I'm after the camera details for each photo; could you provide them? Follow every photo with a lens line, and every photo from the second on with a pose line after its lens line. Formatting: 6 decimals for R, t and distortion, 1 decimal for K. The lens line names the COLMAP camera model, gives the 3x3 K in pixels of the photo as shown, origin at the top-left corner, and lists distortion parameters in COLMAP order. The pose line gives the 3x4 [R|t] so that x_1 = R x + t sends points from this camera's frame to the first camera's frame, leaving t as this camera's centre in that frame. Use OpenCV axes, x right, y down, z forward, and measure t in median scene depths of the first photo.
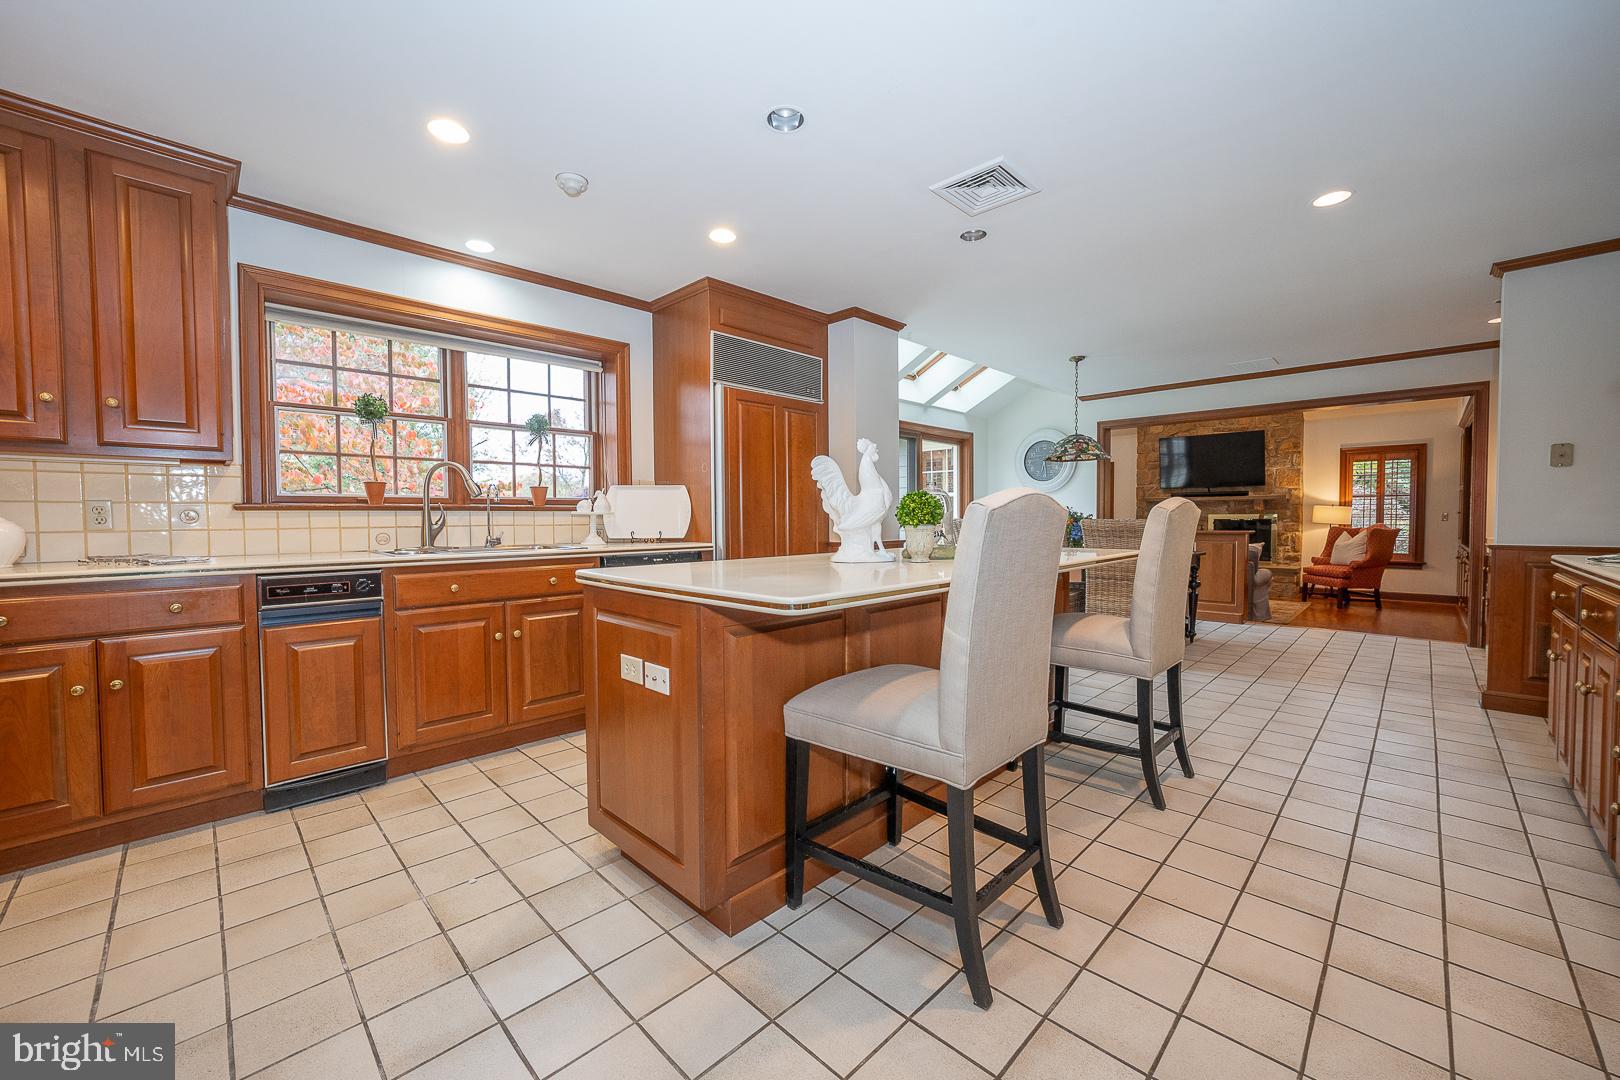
lens RADIAL K [[618.5, 0, 810.0], [0, 618.5, 540.0], [0, 0, 1]] dist [-0.007784, -0.000062]
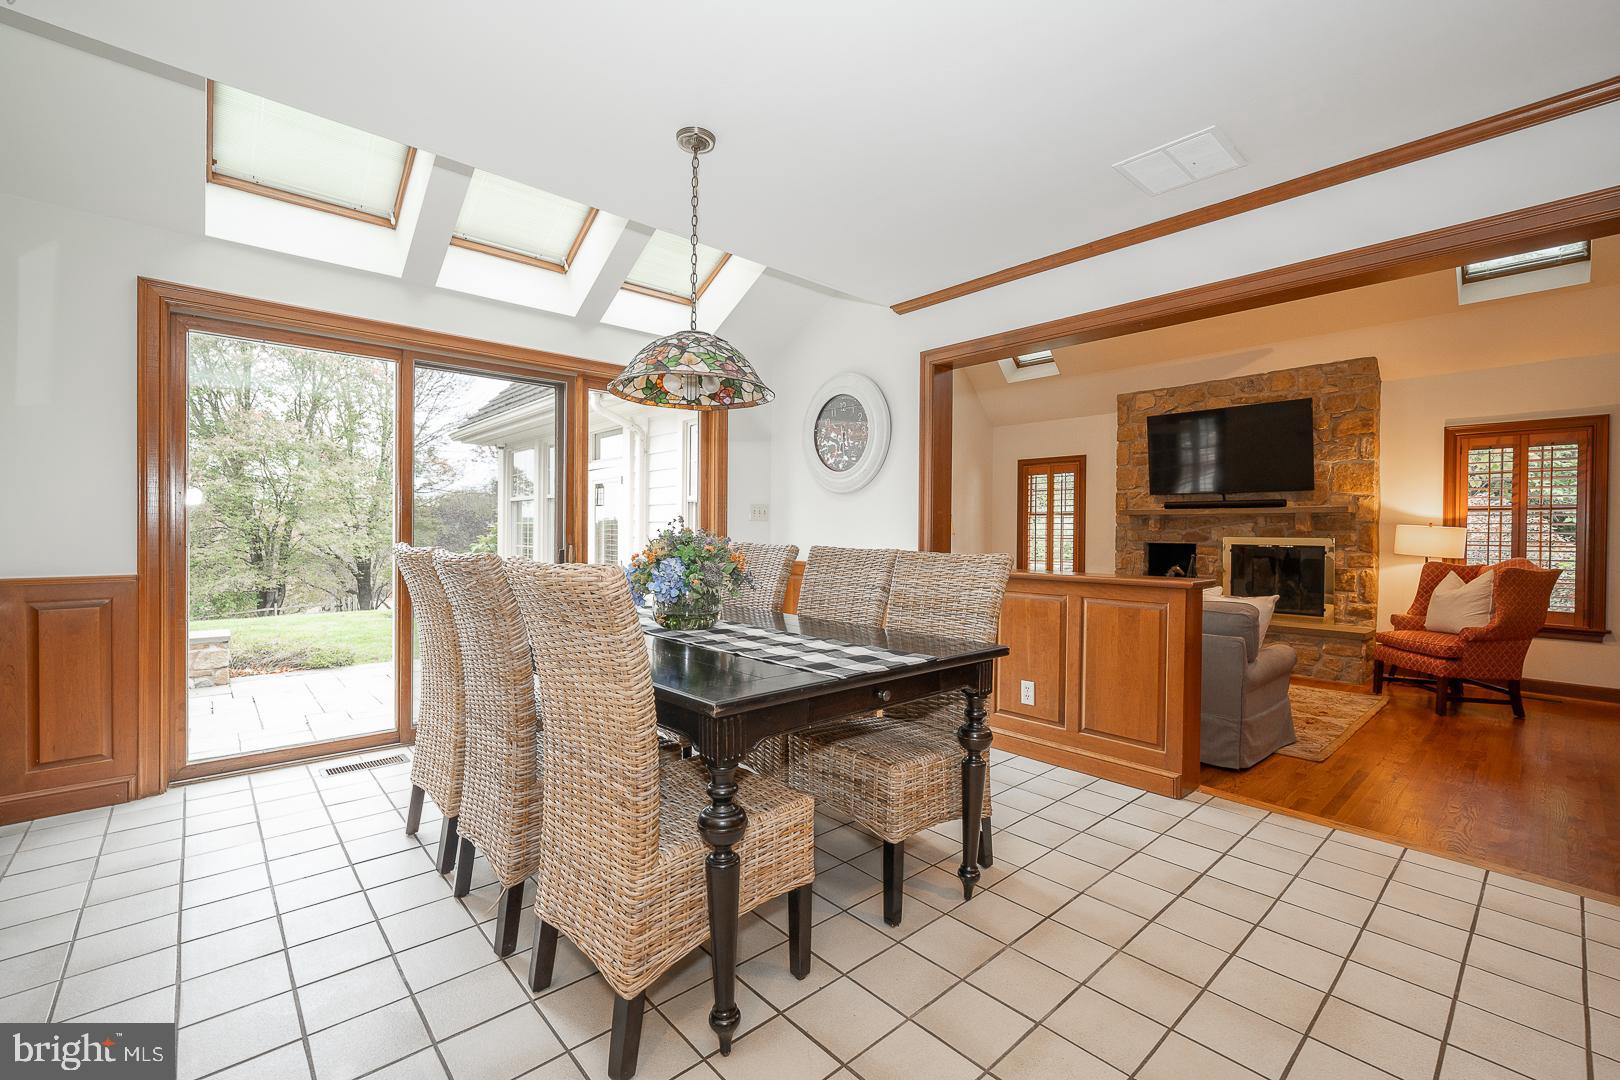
lens RADIAL K [[682.4, 0, 801.4], [0, 682.4, 535.8], [0, 0, 1]] dist [-0.001462, 0.000298]
pose [[0.998030, 0.015837, -0.060699, 0.304329], [-0.017492, 0.999487, -0.026840, -0.018719], [0.060243, 0.027849, 0.997795, 0.331815]]
